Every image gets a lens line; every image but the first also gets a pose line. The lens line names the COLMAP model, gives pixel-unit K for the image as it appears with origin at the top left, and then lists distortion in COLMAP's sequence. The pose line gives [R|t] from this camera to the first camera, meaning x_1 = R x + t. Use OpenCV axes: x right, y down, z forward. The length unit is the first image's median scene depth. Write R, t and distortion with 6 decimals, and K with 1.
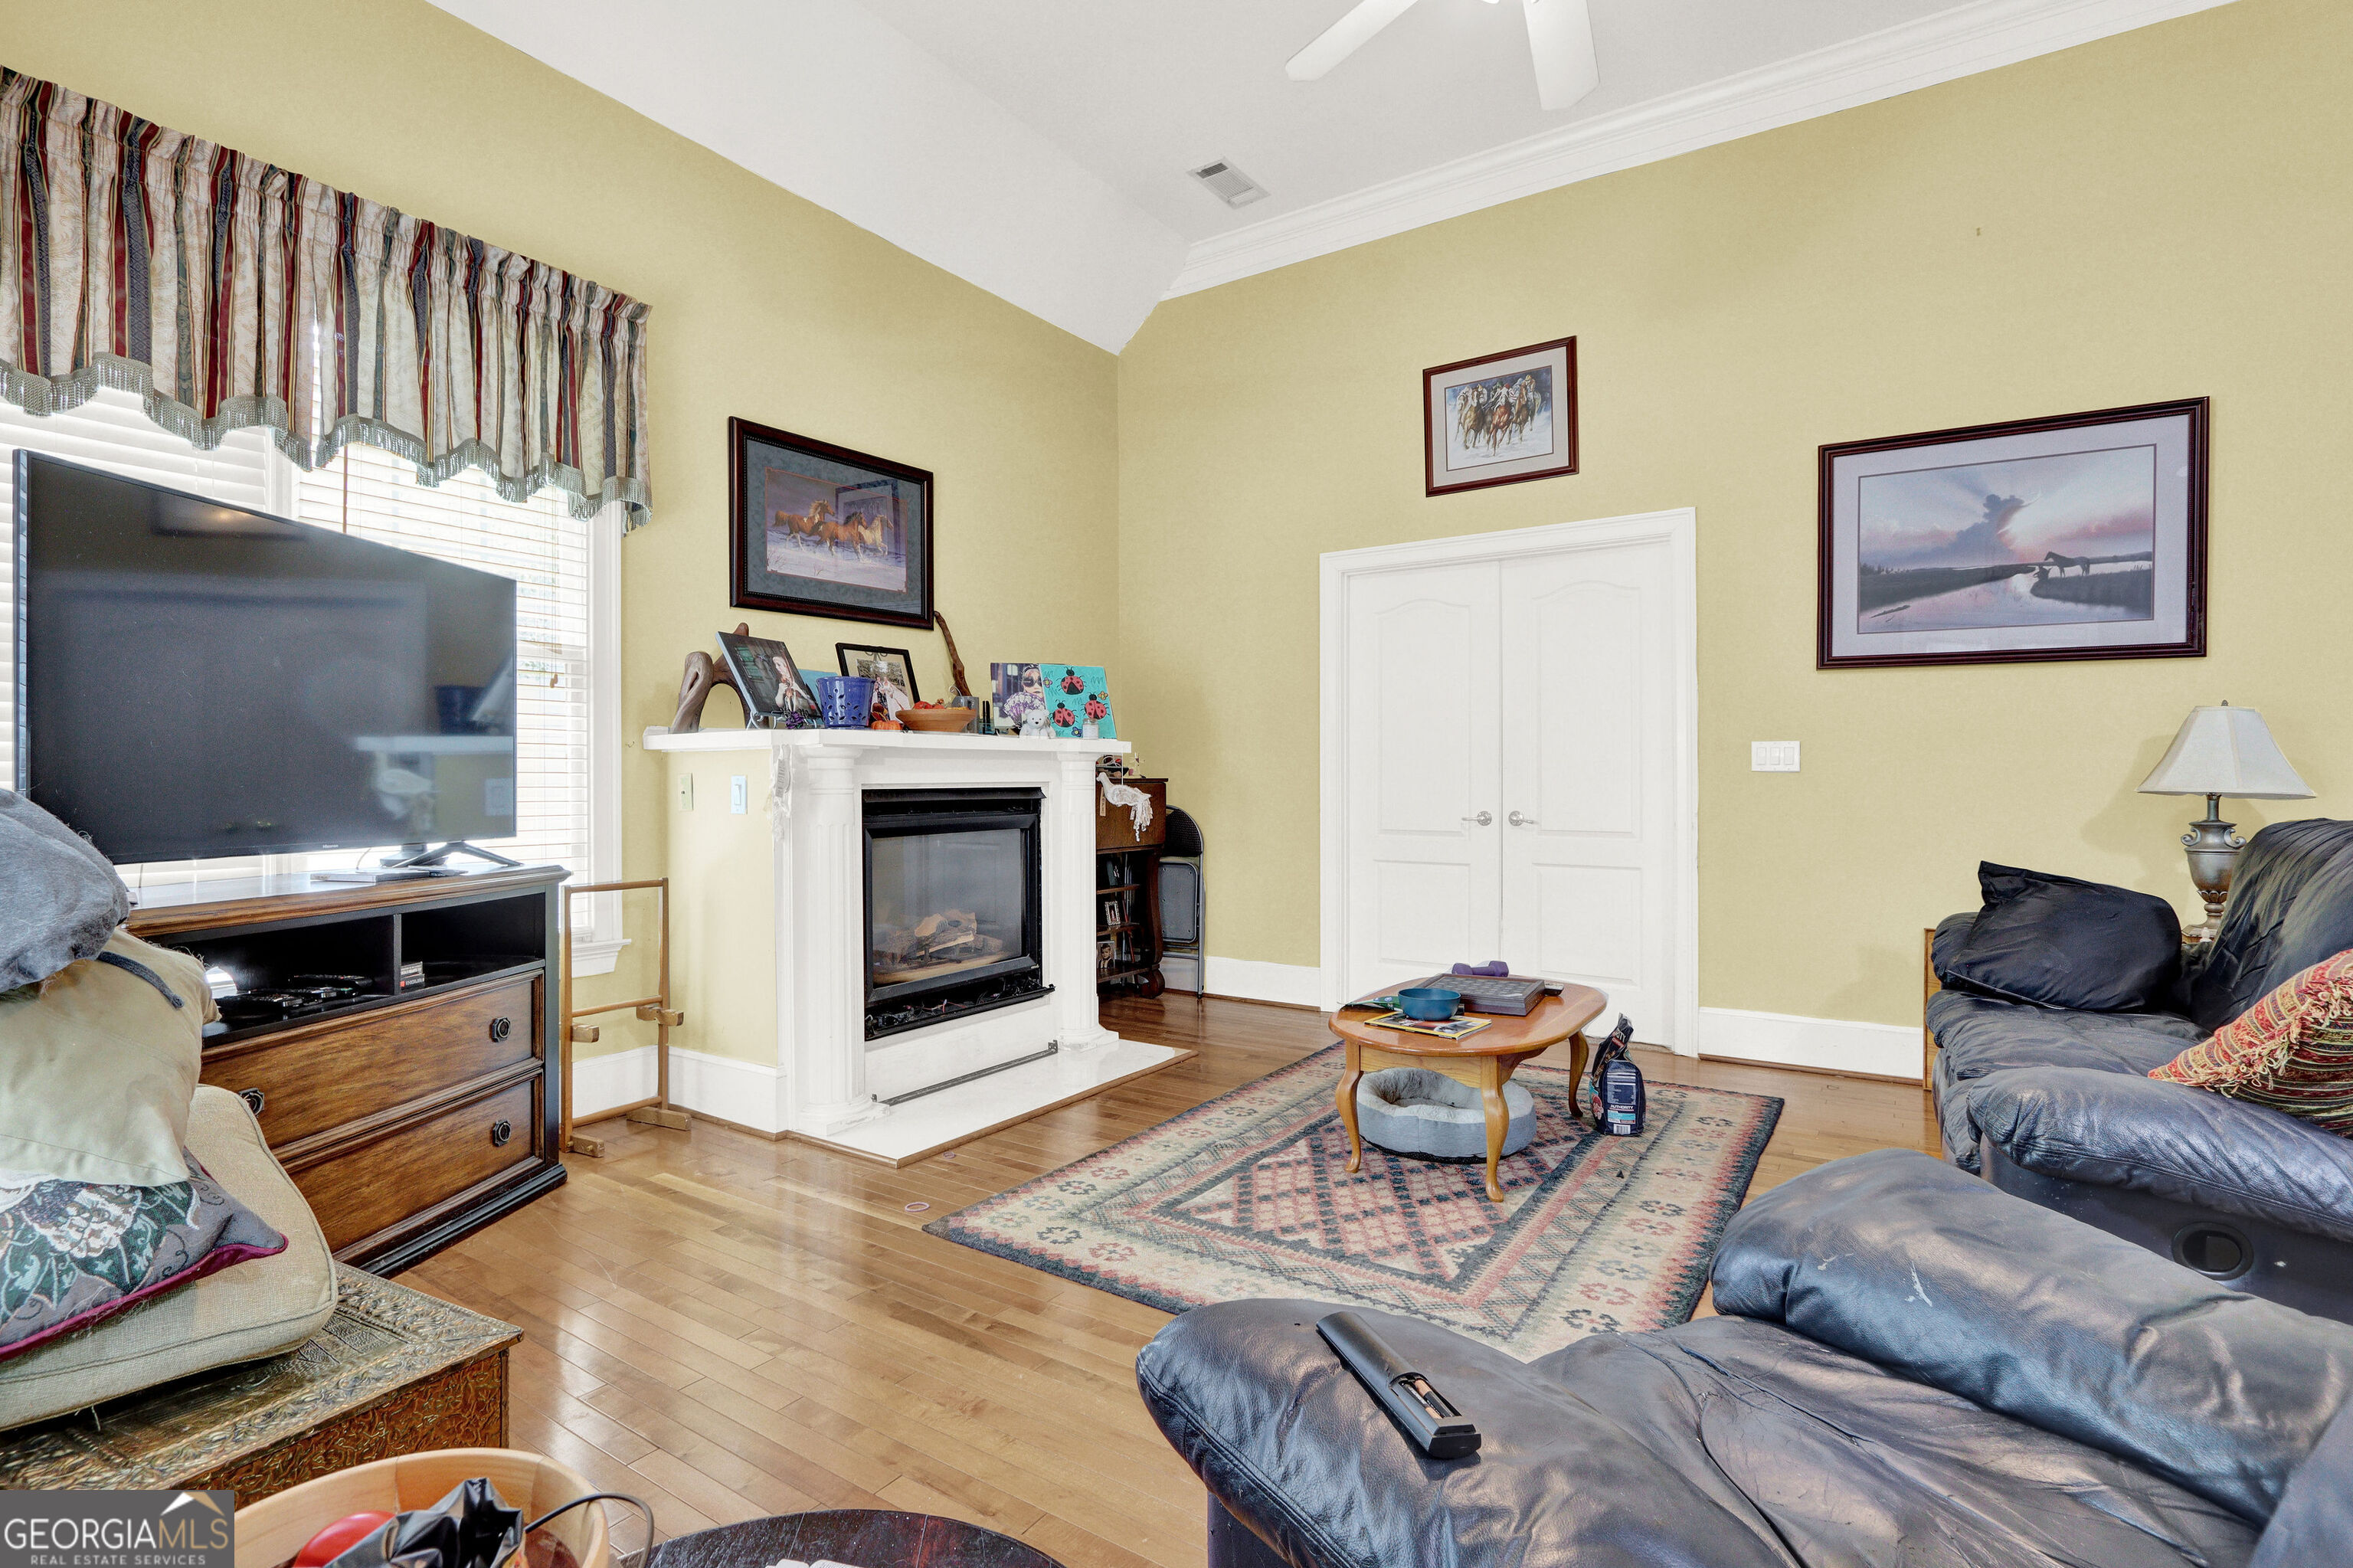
lens RADIAL K [[1107.3, 0, 1172.8], [0, 1107.3, 777.4], [0, 0, 1]] dist [-0.013979, 0.000118]
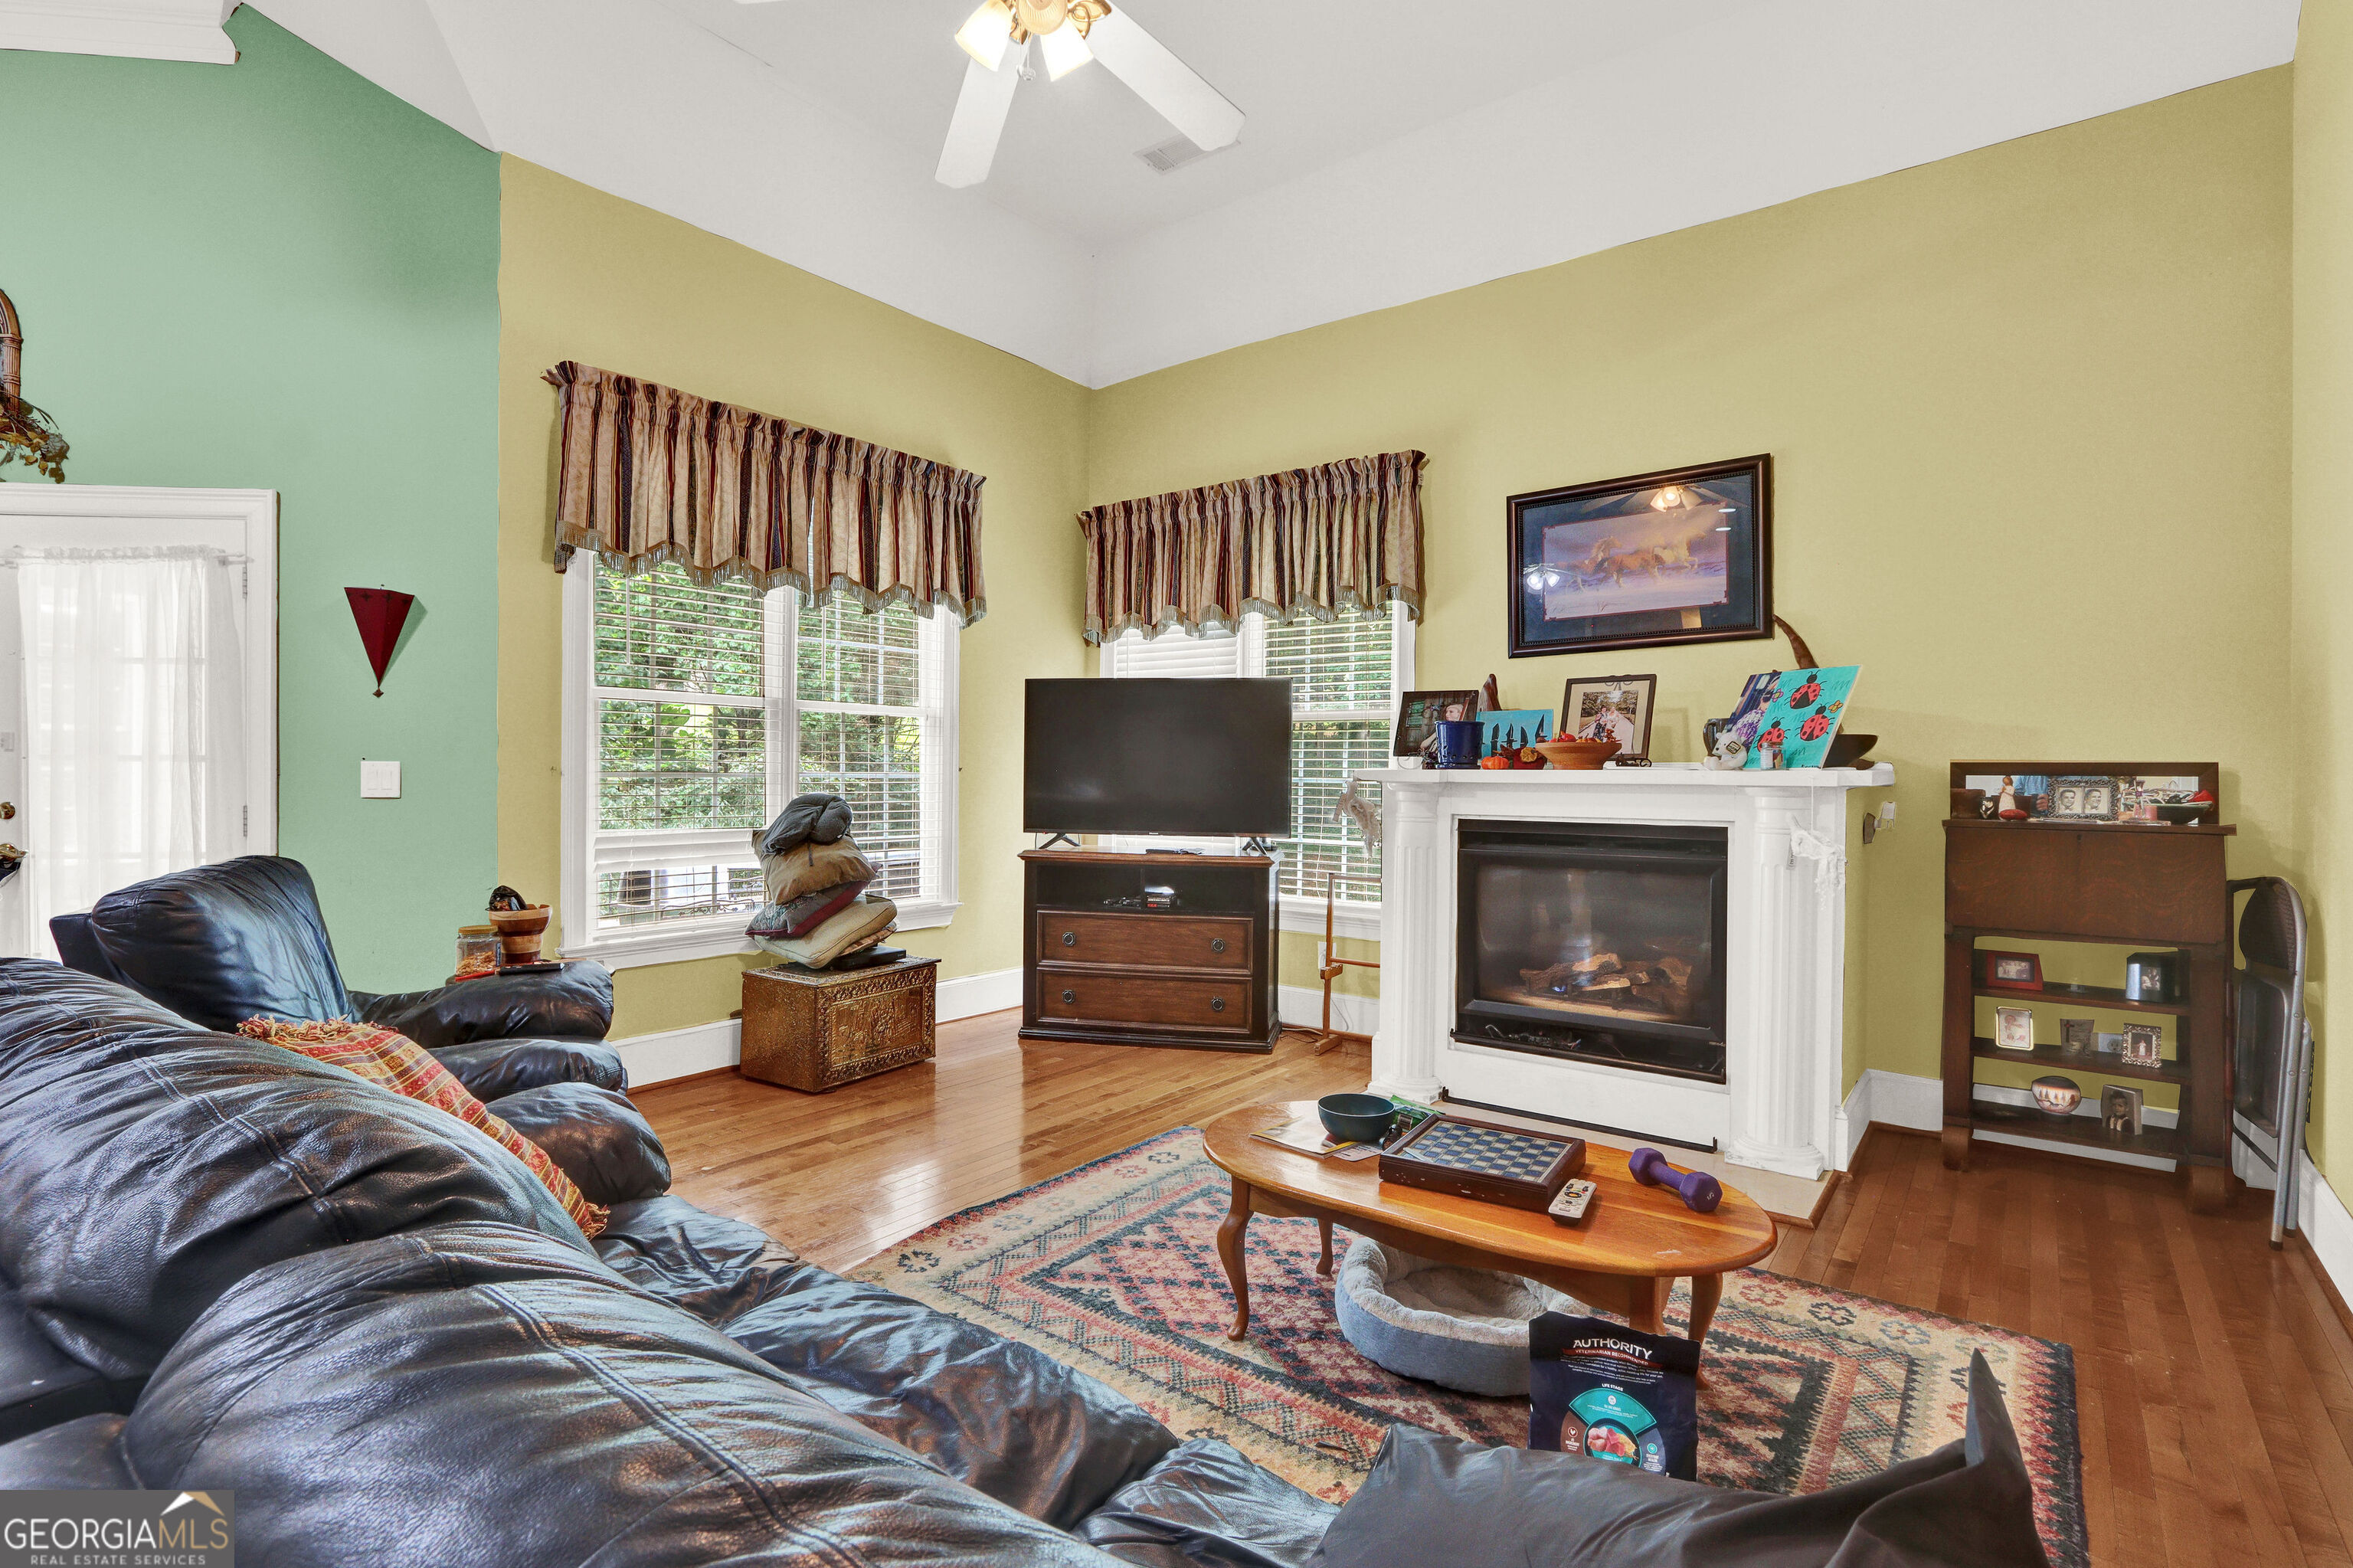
lens RADIAL K [[1107.3, 0, 1139.1], [0, 1107.3, 779.6], [0, 0, 1]] dist [-0.013979, 0.000118]
pose [[-0.075907, 0.009029, -0.997074, 0.908276], [-0.004903, 0.999944, 0.009428, -0.040083], [0.997103, 0.005604, -0.075858, 0.791277]]
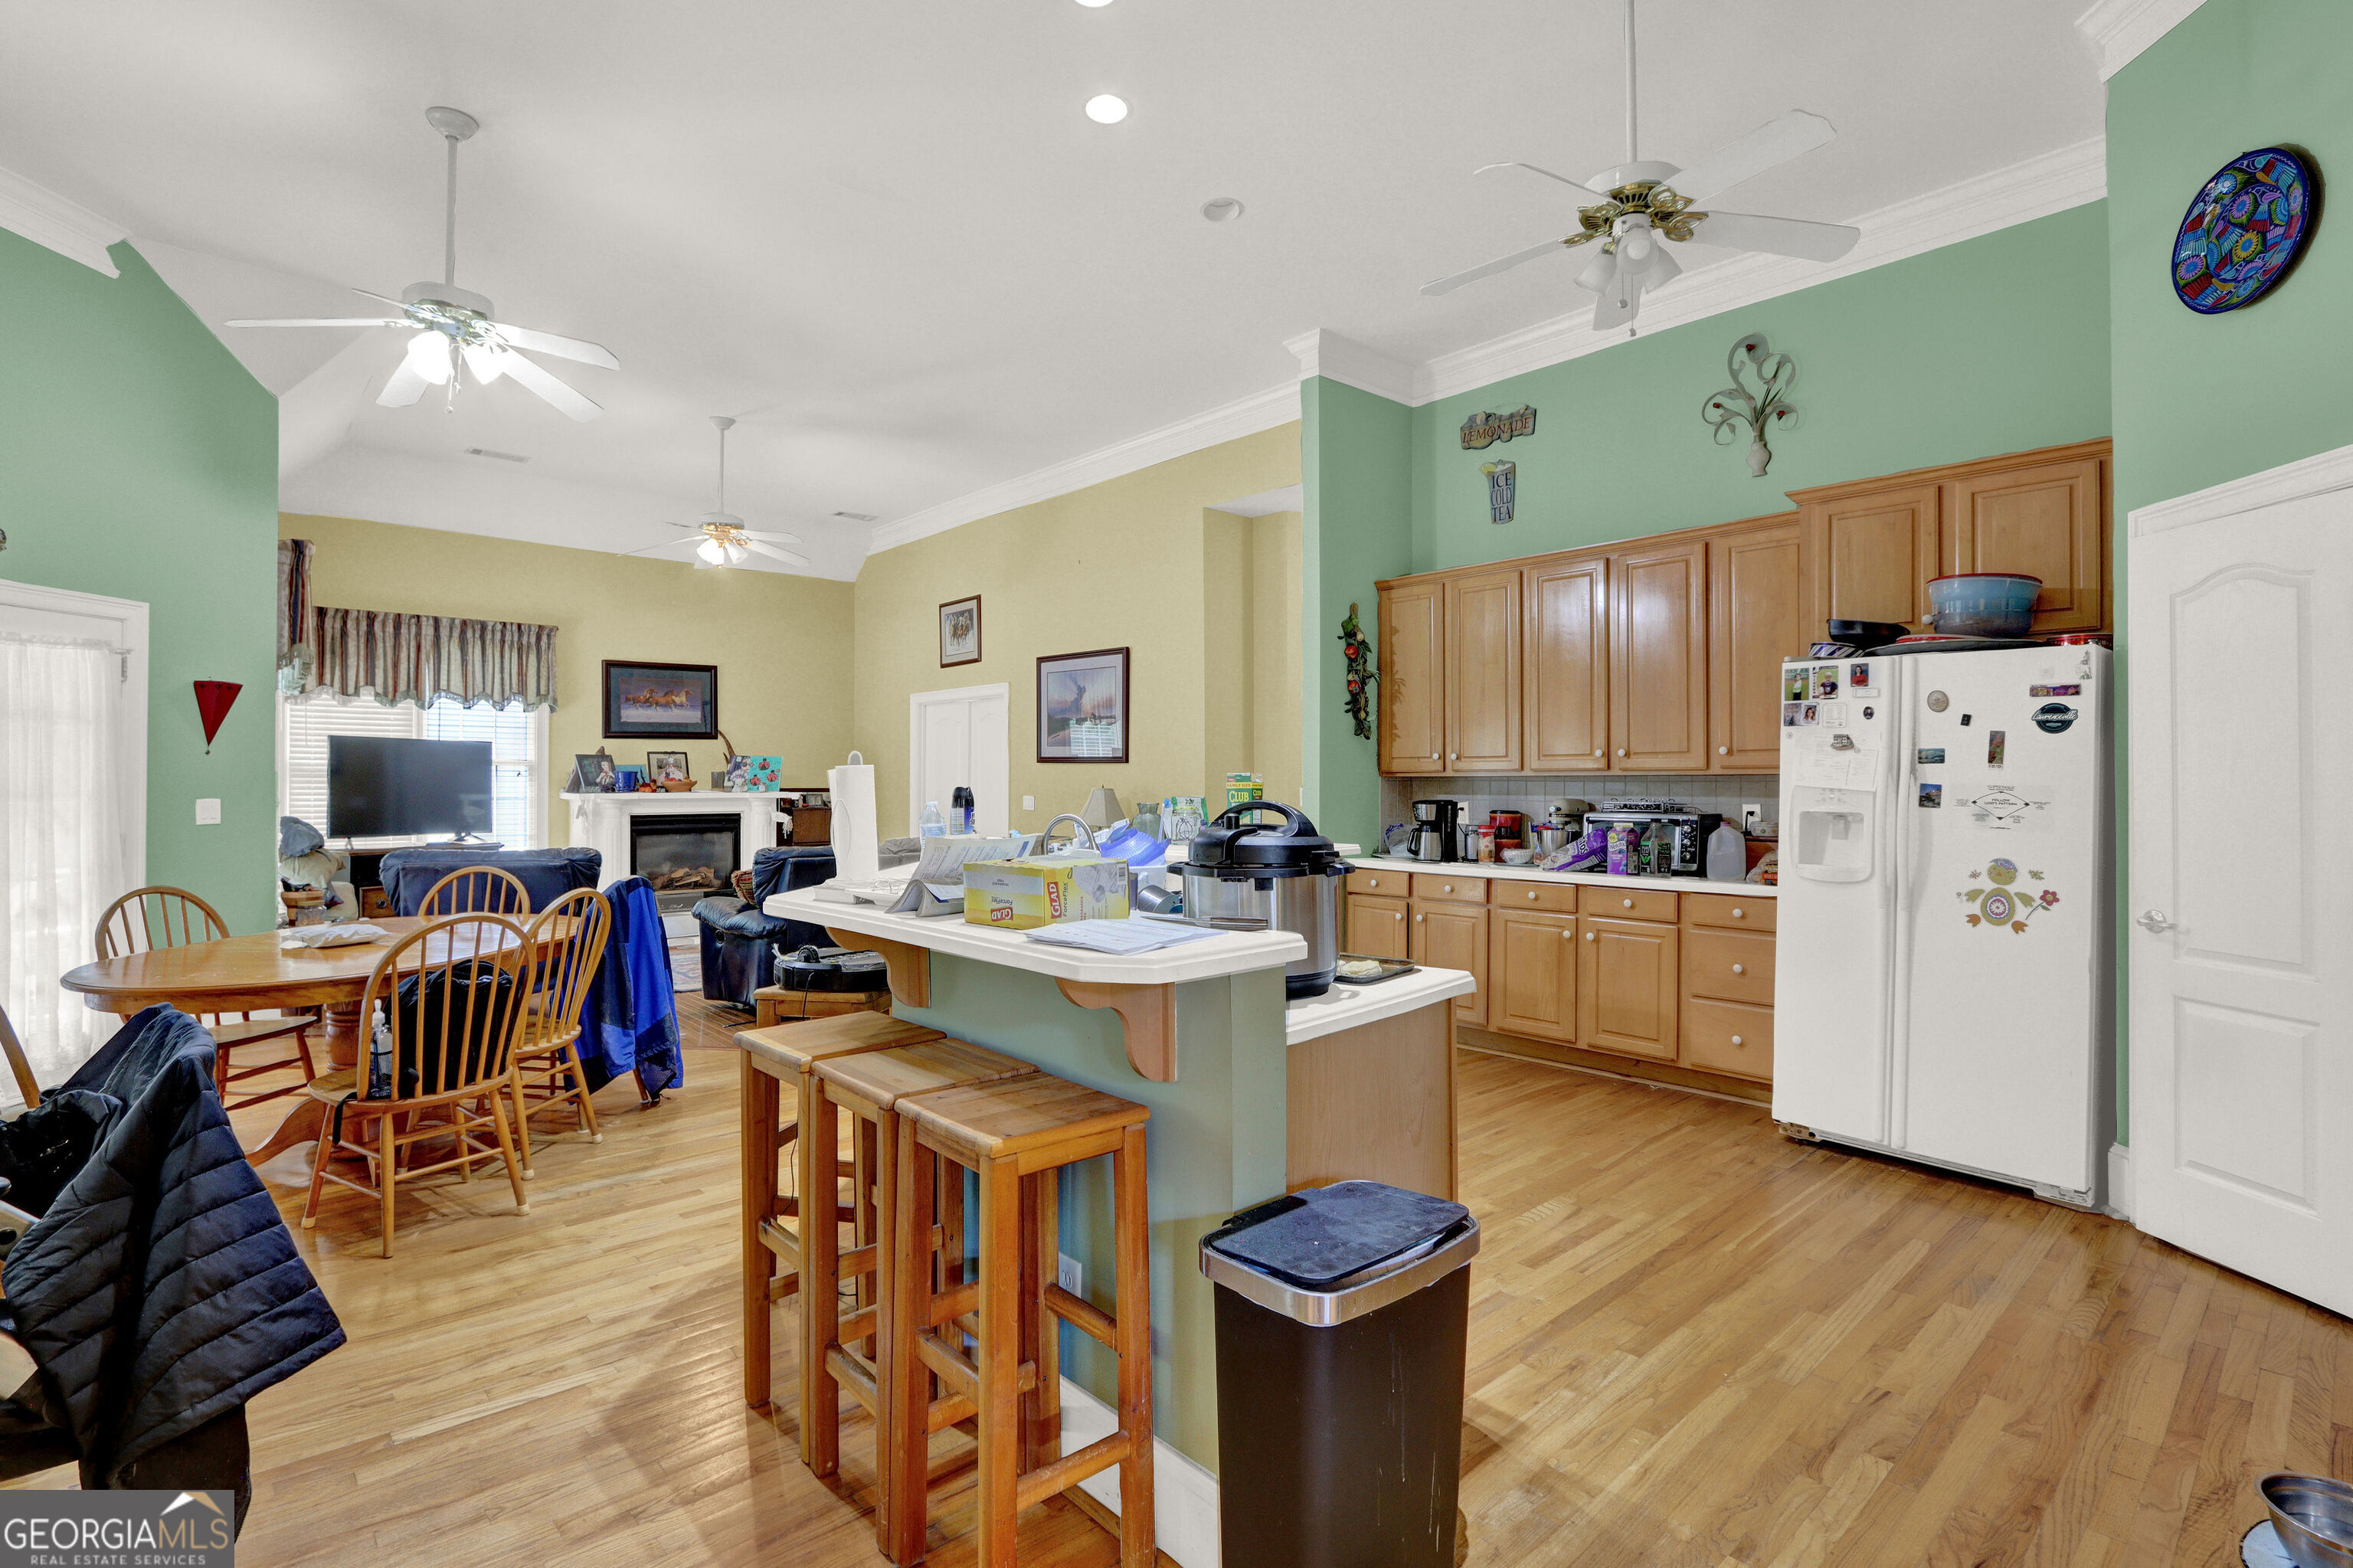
lens RADIAL K [[1107.3, 0, 1179.1], [0, 1107.3, 782.0], [0, 0, 1]] dist [-0.013979, 0.000118]
pose [[0.970398, 0.002300, -0.241502, 1.589397], [-0.002342, 0.999997, 0.000111, -0.070904], [0.241501, 0.000458, 0.970400, -1.168156]]
